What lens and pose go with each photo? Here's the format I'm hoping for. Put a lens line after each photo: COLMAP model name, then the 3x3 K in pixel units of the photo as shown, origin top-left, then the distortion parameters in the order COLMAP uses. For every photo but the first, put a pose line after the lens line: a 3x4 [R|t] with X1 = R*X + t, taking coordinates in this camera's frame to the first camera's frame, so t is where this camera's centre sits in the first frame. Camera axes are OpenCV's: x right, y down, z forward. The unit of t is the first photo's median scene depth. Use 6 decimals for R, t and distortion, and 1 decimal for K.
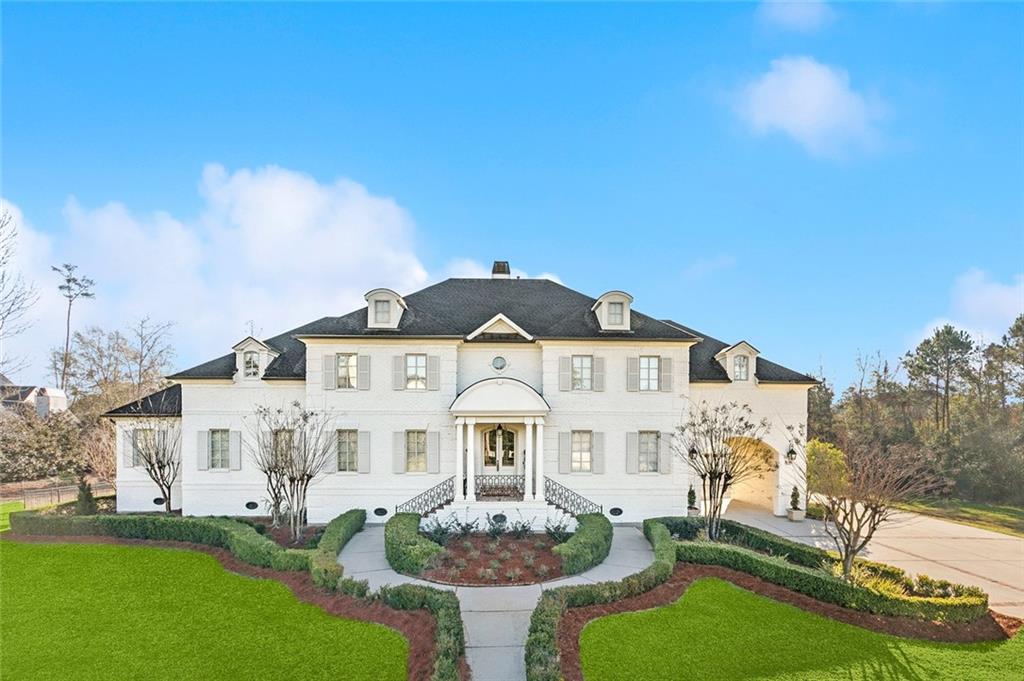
lens RADIAL K [[576.2, 0, 550.9], [0, 576.2, 380.9], [0, 0, 1]] dist [-0.012078, 0.008688]
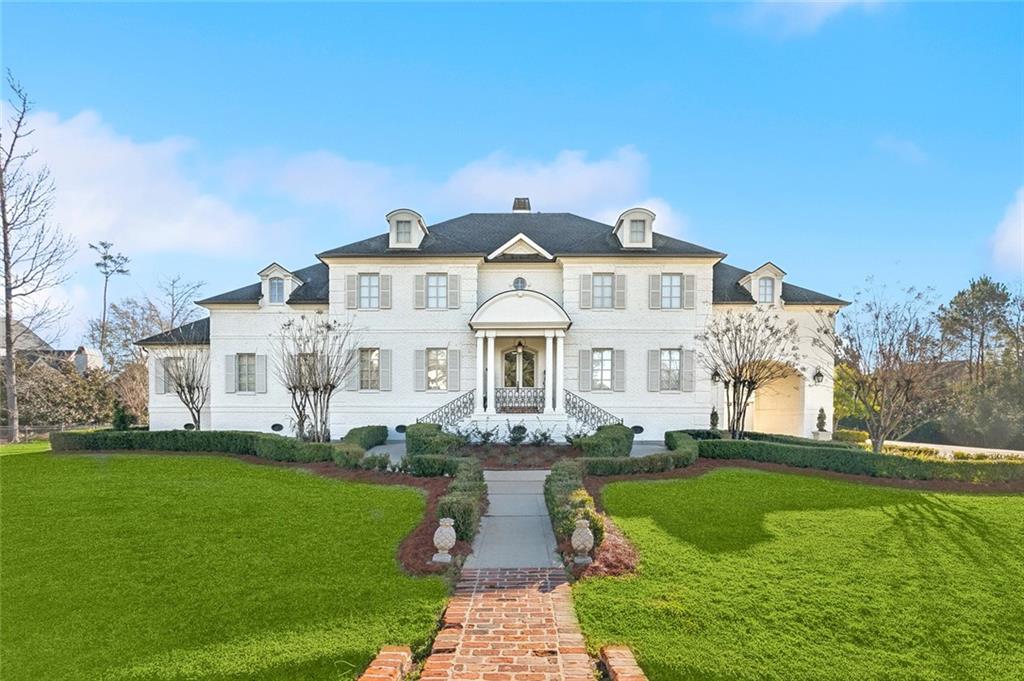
lens RADIAL K [[576.2, 0, 544.2], [0, 576.2, 395.9], [0, 0, 1]] dist [-0.012078, 0.008688]
pose [[0.998859, 0.001486, -0.047726, 0.000816], [-0.000981, 0.999943, 0.010623, 0.154219], [0.047739, -0.010564, 0.998804, 0.005129]]
